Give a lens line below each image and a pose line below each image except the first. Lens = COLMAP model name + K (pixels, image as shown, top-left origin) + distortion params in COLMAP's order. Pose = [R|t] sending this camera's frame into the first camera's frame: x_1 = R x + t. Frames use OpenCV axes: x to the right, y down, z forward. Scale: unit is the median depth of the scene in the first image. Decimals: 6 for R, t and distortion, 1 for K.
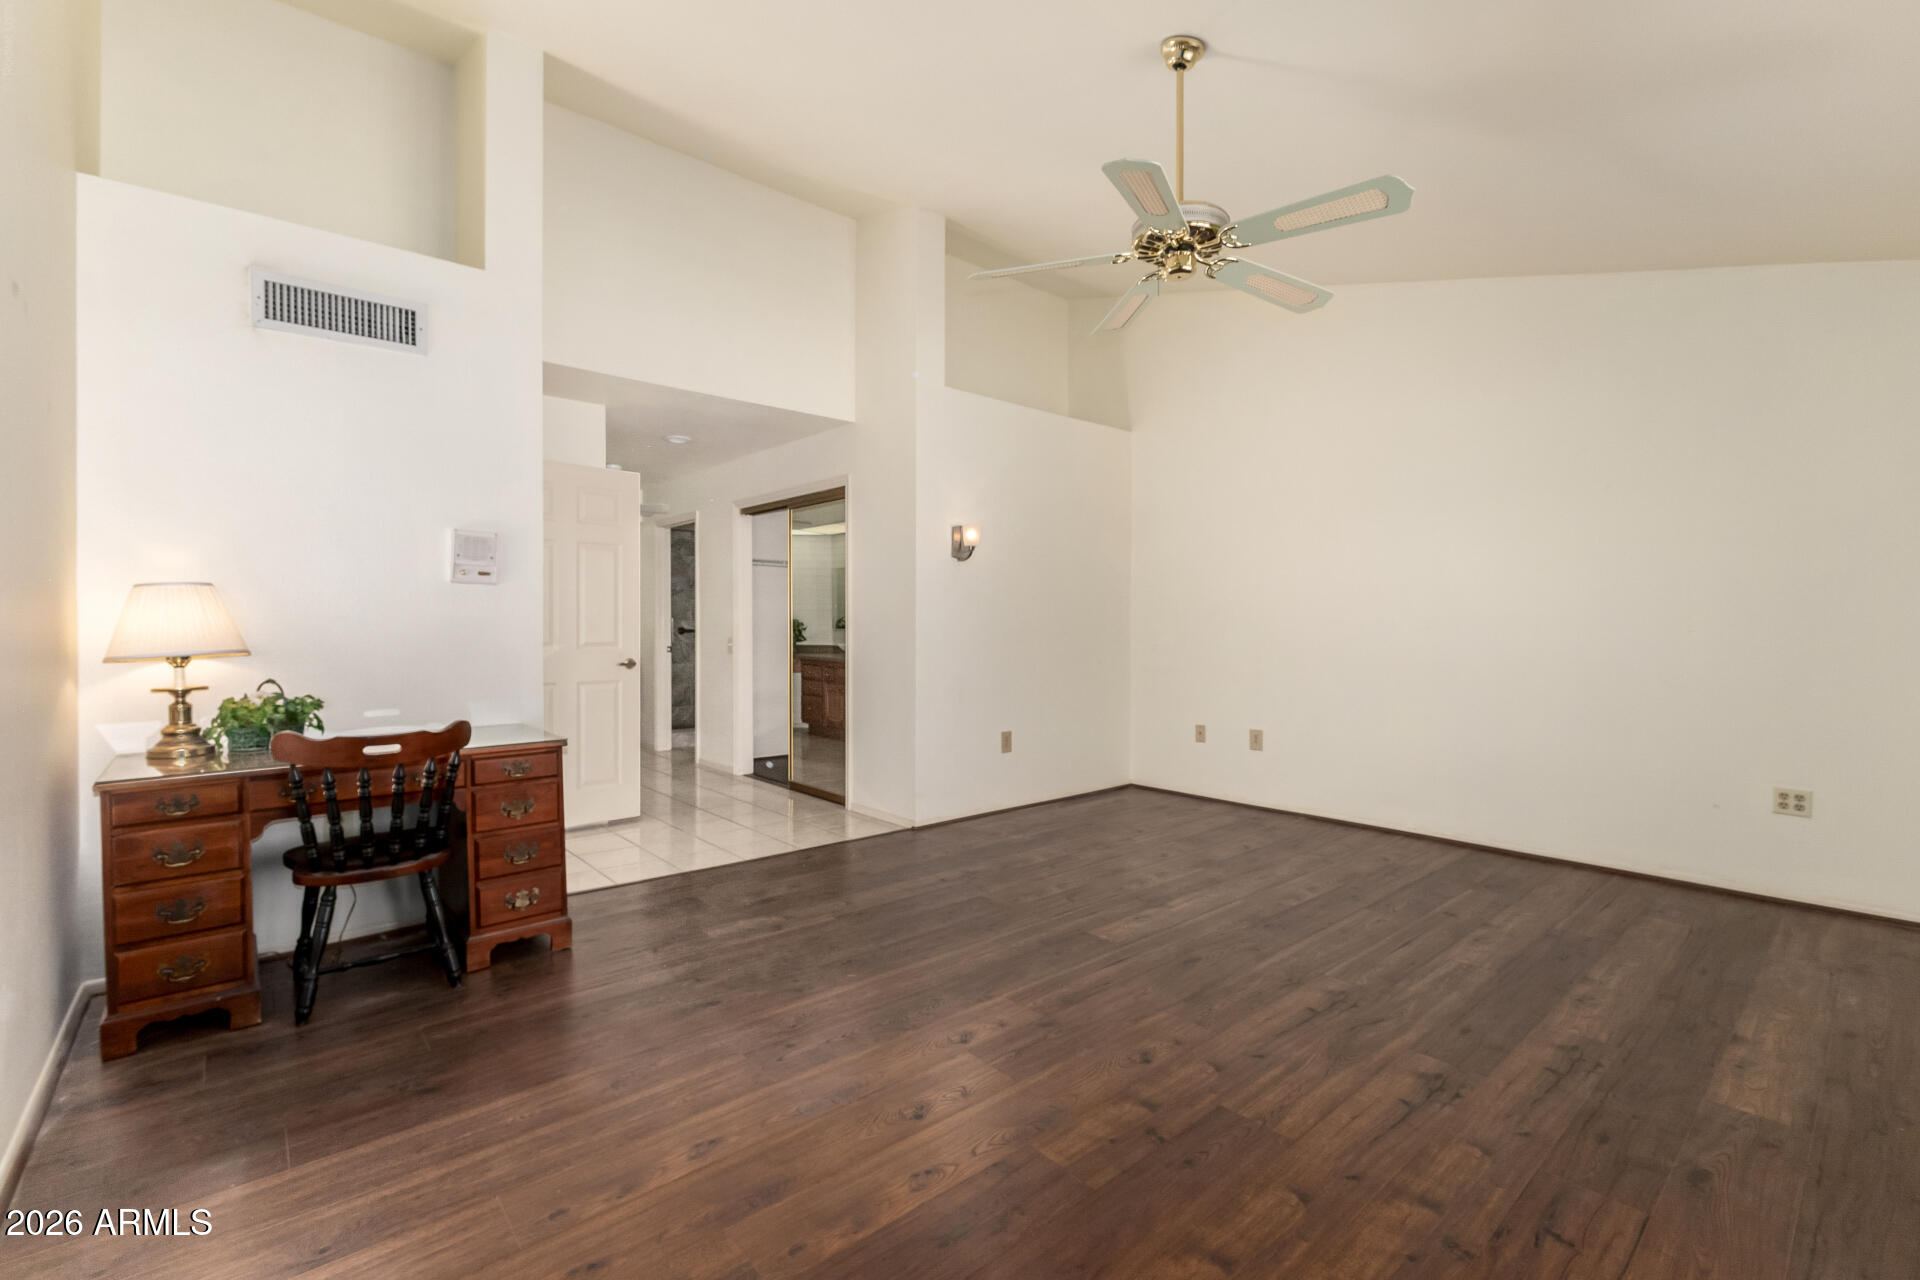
lens RADIAL K [[833.8, 0, 944.4], [0, 833.8, 633.1], [0, 0, 1]] dist [-0.006136, -0.001742]
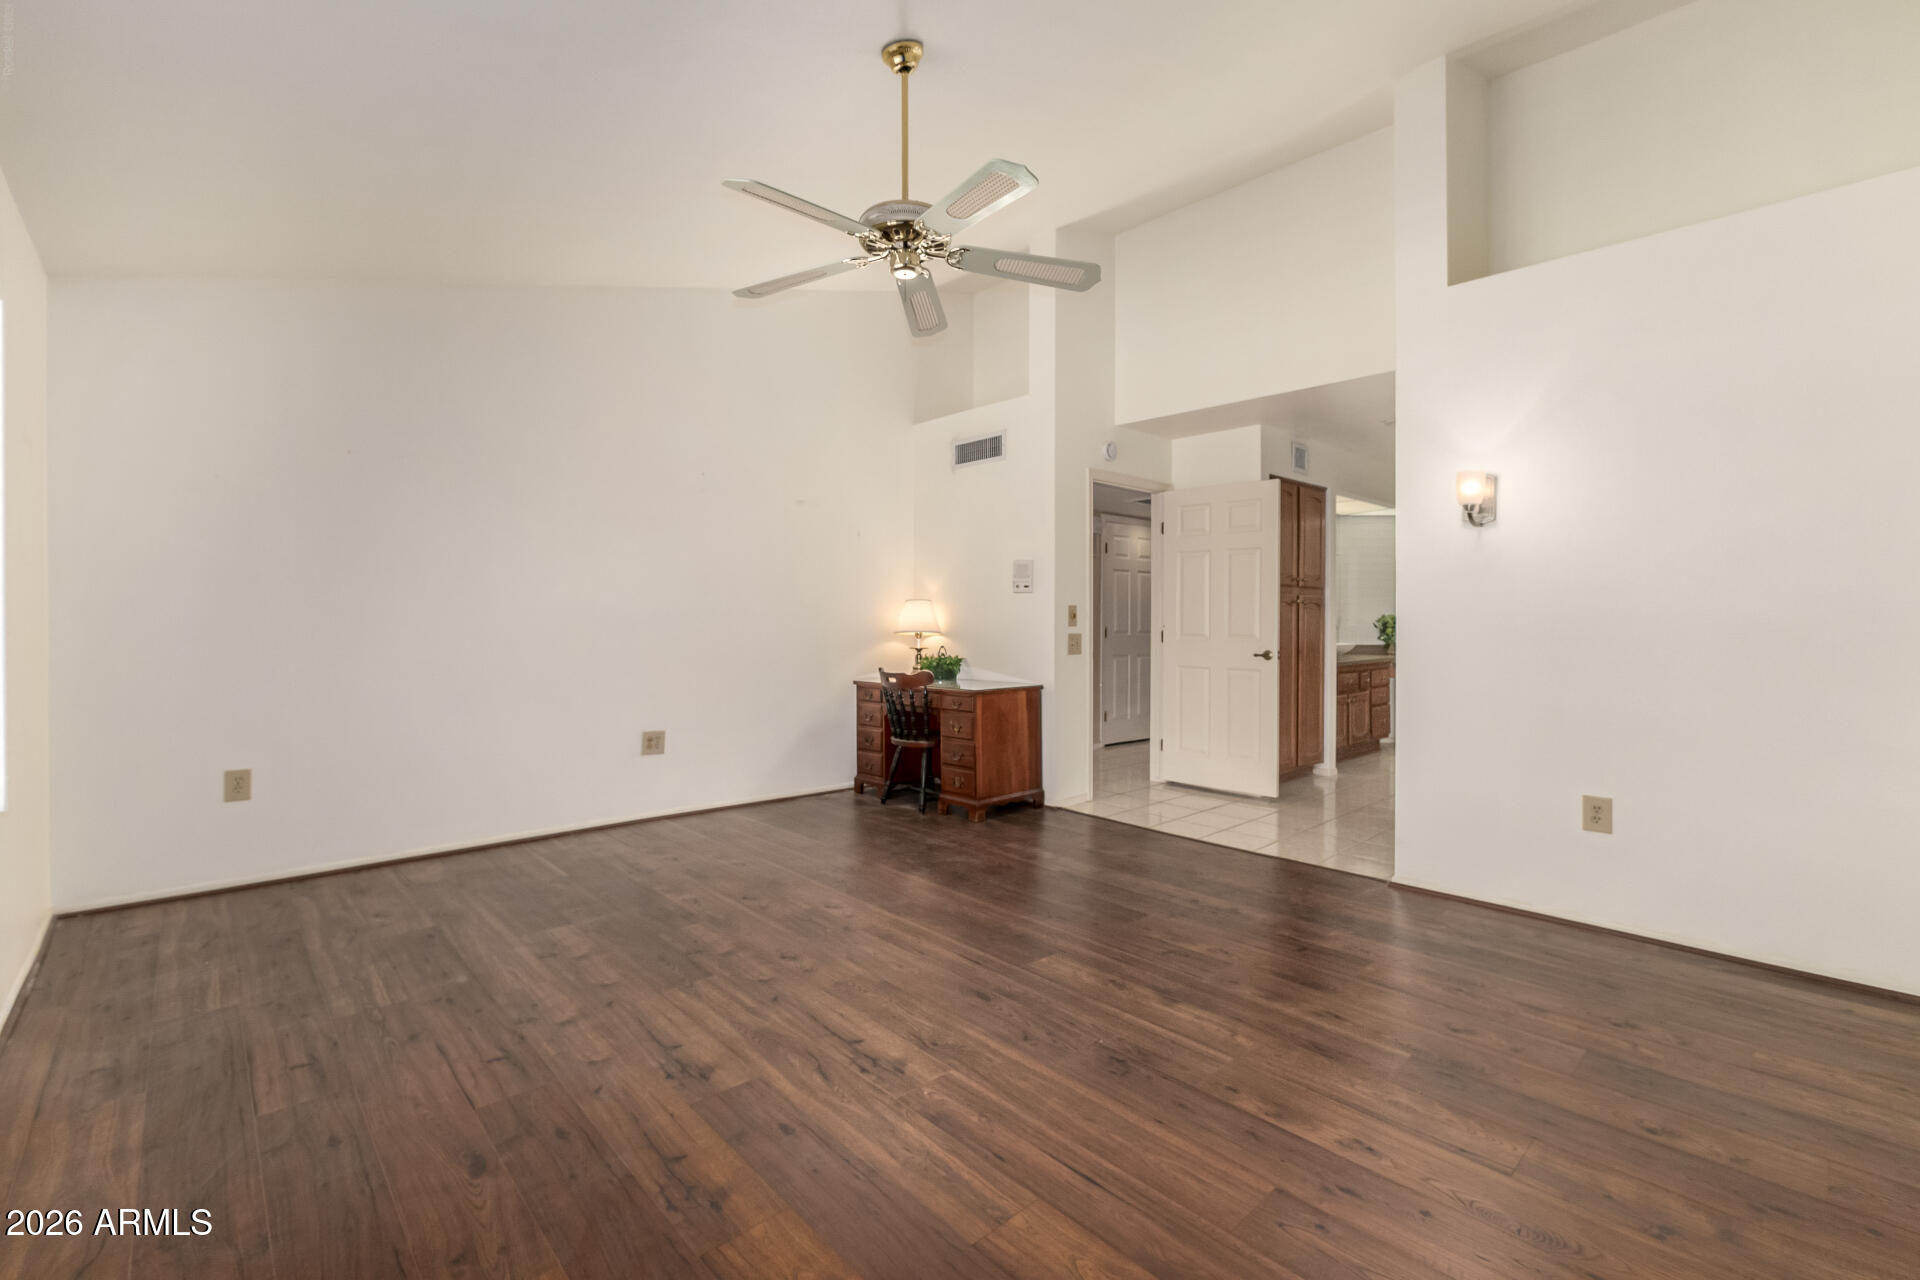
lens RADIAL K [[833.8, 0, 947.3], [0, 833.8, 633.6], [0, 0, 1]] dist [-0.006136, -0.001742]
pose [[0.025259, 0.012807, -0.999599, 1.434644], [-0.011429, 0.999856, 0.012521, 0.000309], [0.999616, 0.011108, 0.025402, 1.146724]]
